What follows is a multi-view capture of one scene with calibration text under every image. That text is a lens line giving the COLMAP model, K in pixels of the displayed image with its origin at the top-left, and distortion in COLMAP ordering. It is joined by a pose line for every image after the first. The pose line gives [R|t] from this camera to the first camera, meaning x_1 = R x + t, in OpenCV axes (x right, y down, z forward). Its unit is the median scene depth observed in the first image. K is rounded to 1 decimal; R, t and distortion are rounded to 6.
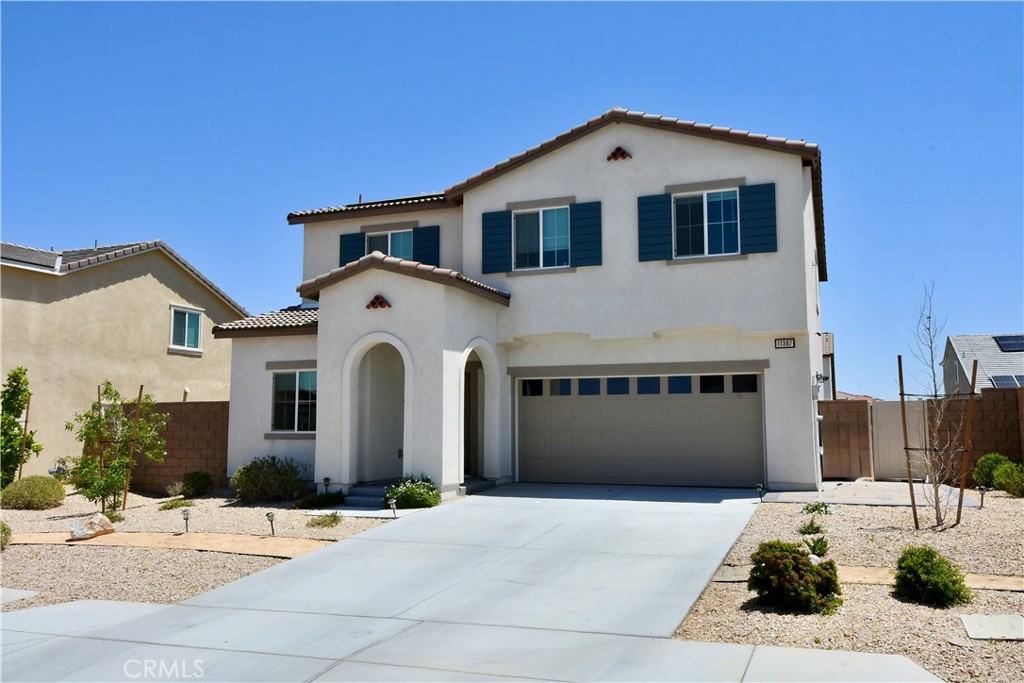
lens RADIAL K [[838.0, 0, 512.0], [0, 838.0, 341.5], [0, 0, 1]] dist [-0.001814, -0.003541]
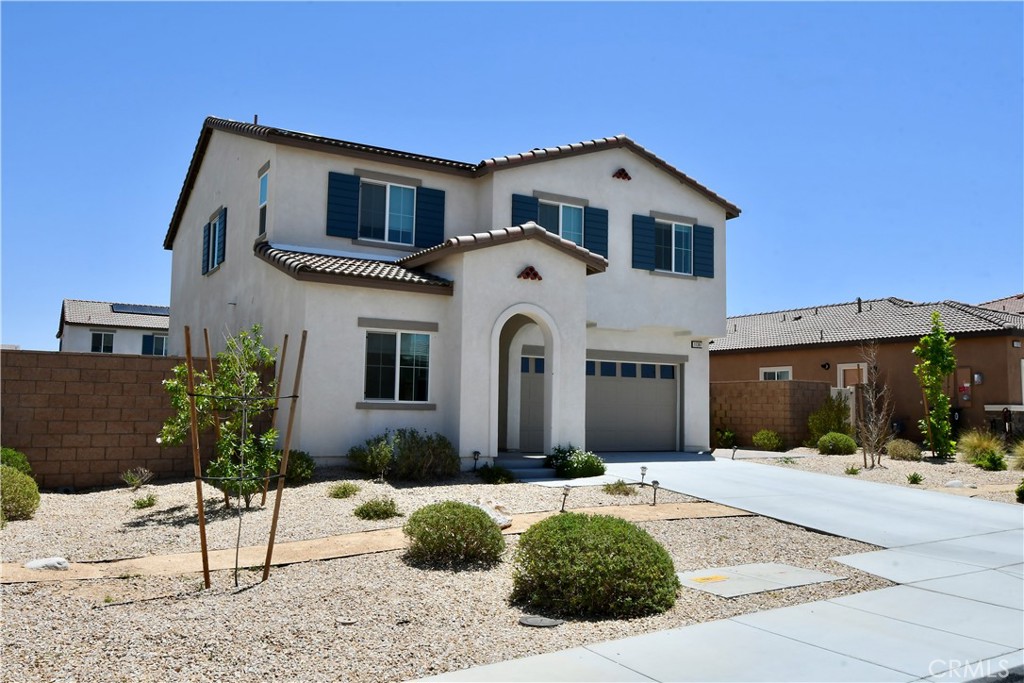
lens RADIAL K [[838.0, 0, 512.0], [0, 838.0, 341.5], [0, 0, 1]] dist [-0.001814, -0.003541]
pose [[0.611603, 0.077071, 0.787402, -0.884581], [-0.098565, 0.994913, -0.020824, 0.052540], [-0.785001, -0.064874, 0.616089, 0.373410]]
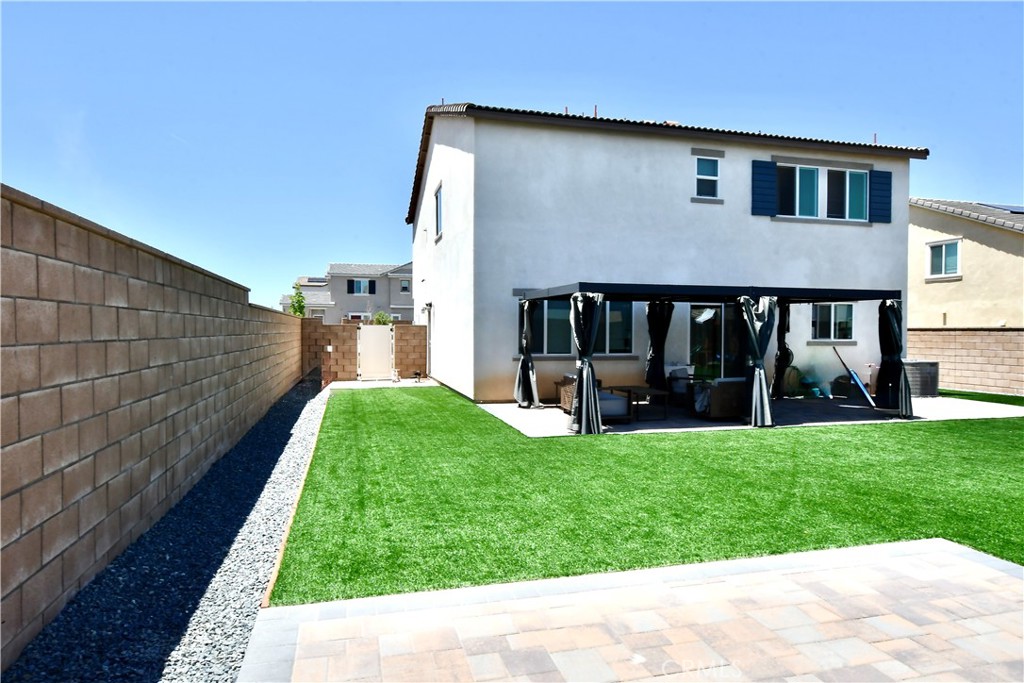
lens RADIAL K [[621.7, 0, 512.0], [0, 621.7, 341.5], [0, 0, 1]] dist [-0.005438, -0.002287]
pose [[-0.824983, 0.009097, -0.565085, 1.002157], [0.058368, 0.995895, -0.069180, 0.210833], [0.562136, -0.090055, -0.822127, 2.330345]]
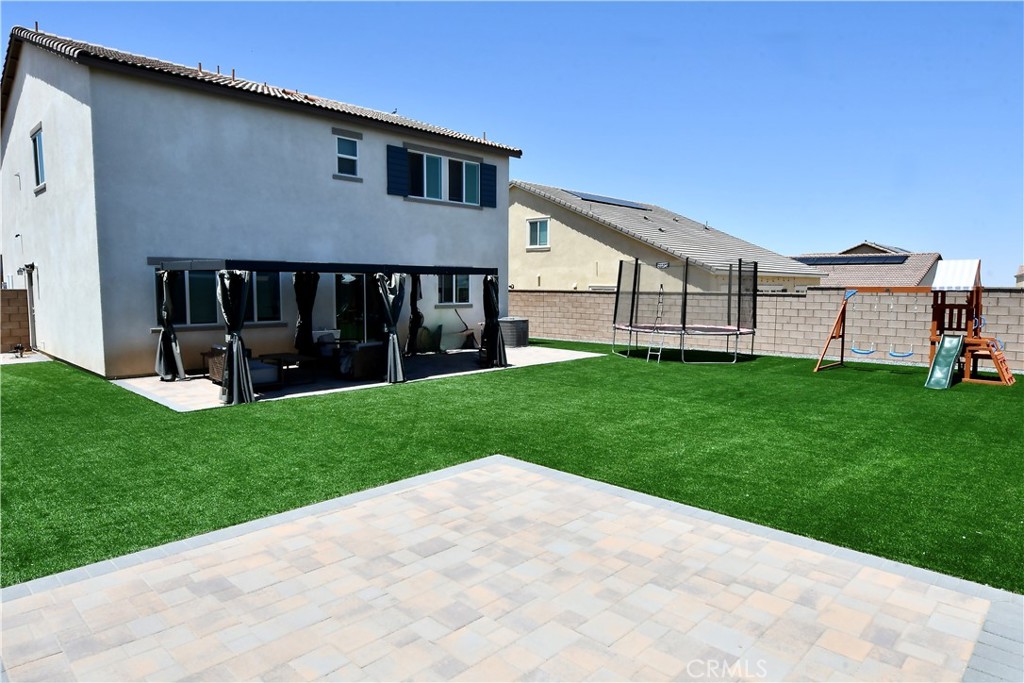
lens RADIAL K [[621.7, 0, 512.0], [0, 621.7, 341.5], [0, 0, 1]] dist [-0.005438, -0.002287]
pose [[-0.410502, 0.084420, -0.907943, 1.062475], [0.092319, 0.994437, 0.050723, 0.193323], [0.907174, -0.062999, -0.416012, 2.392642]]
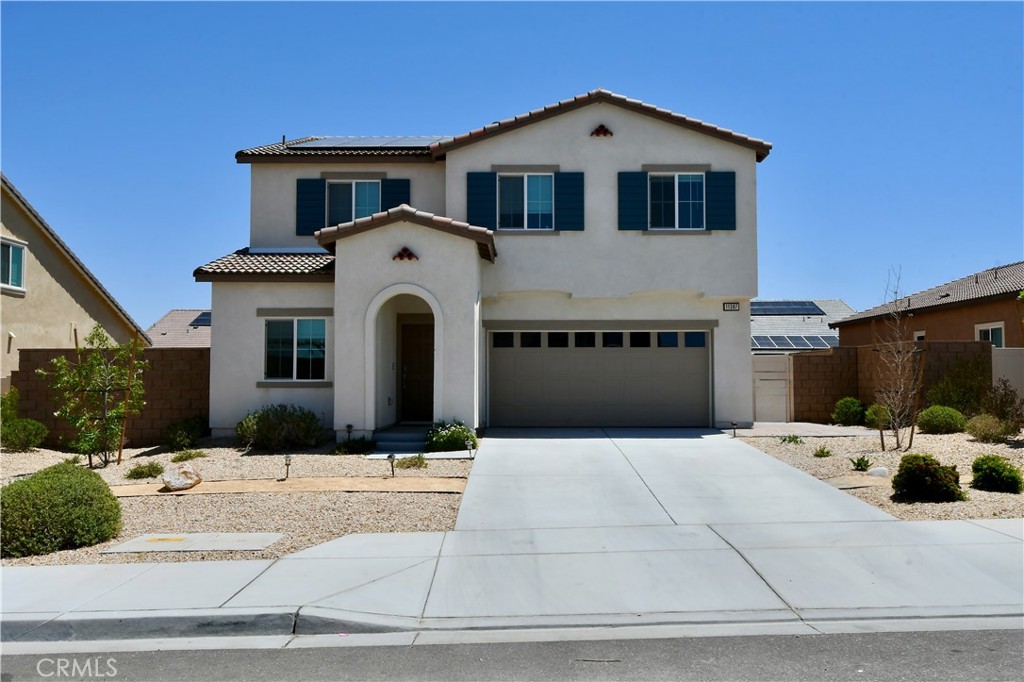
lens RADIAL K [[862.8, 0, 512.0], [0, 862.8, 341.0], [0, 0, 1]] dist [-0.004518, -0.001591]
pose [[0.931029, 0.017281, 0.364537, -0.393845], [-0.037229, 0.998165, 0.047766, 0.003730], [-0.363042, -0.058043, 0.929963, -0.036104]]
